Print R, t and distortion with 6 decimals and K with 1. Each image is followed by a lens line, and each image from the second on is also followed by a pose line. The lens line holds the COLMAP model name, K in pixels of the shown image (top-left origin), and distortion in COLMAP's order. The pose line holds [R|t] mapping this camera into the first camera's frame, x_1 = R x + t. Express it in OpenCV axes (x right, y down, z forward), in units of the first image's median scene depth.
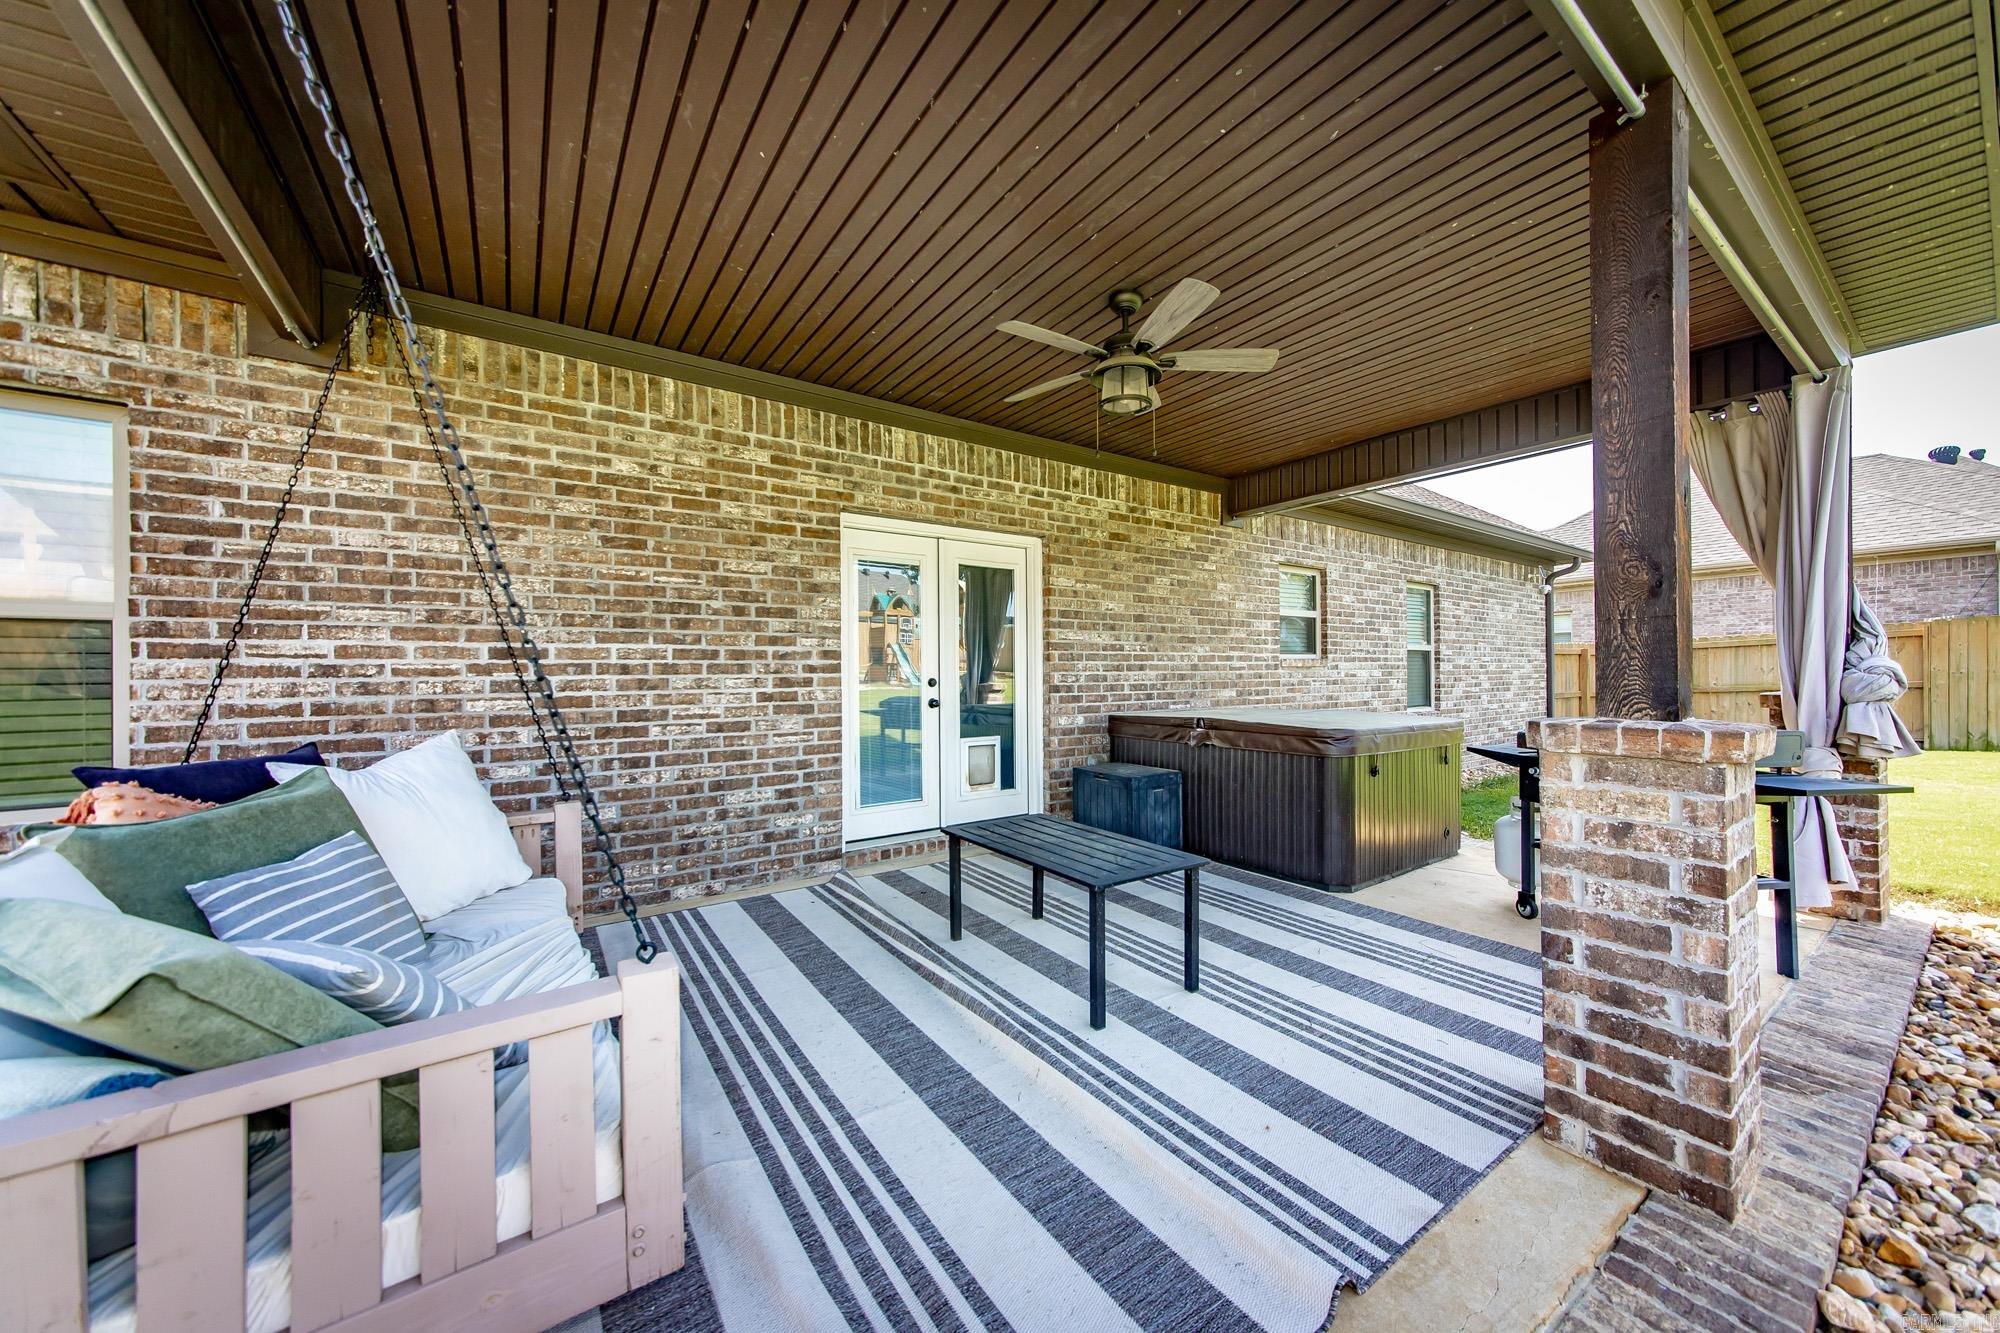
lens RADIAL K [[702.8, 0, 983.0], [0, 702.8, 667.4], [0, 0, 1]] dist [0.000273, 0.000151]
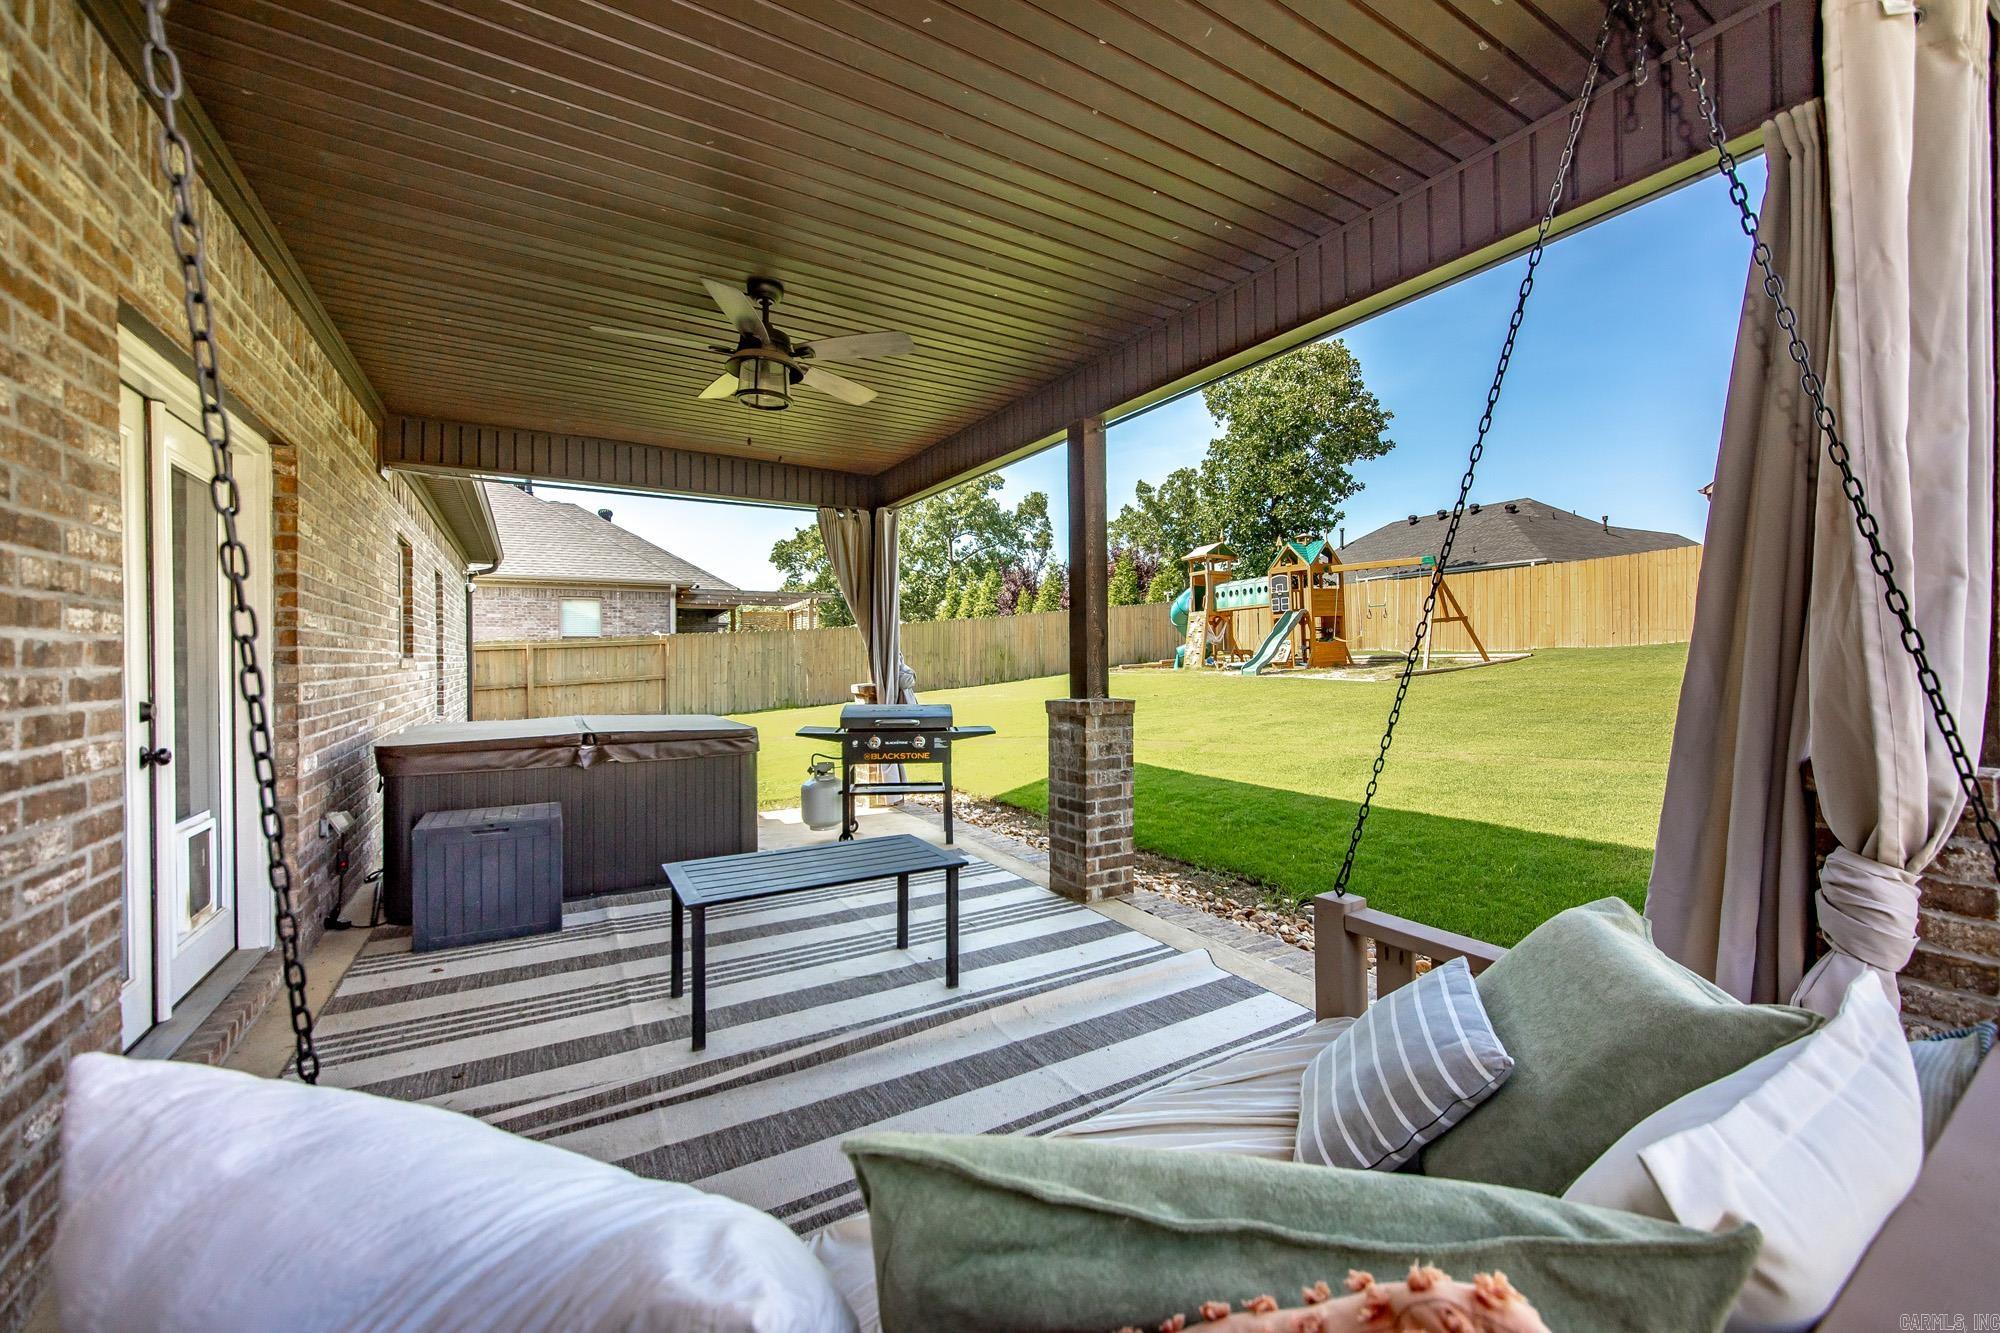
lens RADIAL K [[757.7, 0, 1021.5], [0, 757.7, 659.3], [0, 0, 1]] dist [-0.003062, -0.000005]
pose [[0.037755, 0.007397, 0.999260, -0.644999], [-0.004489, 0.999964, -0.007233, -0.014055], [-0.999277, -0.004213, 0.037787, 0.494477]]
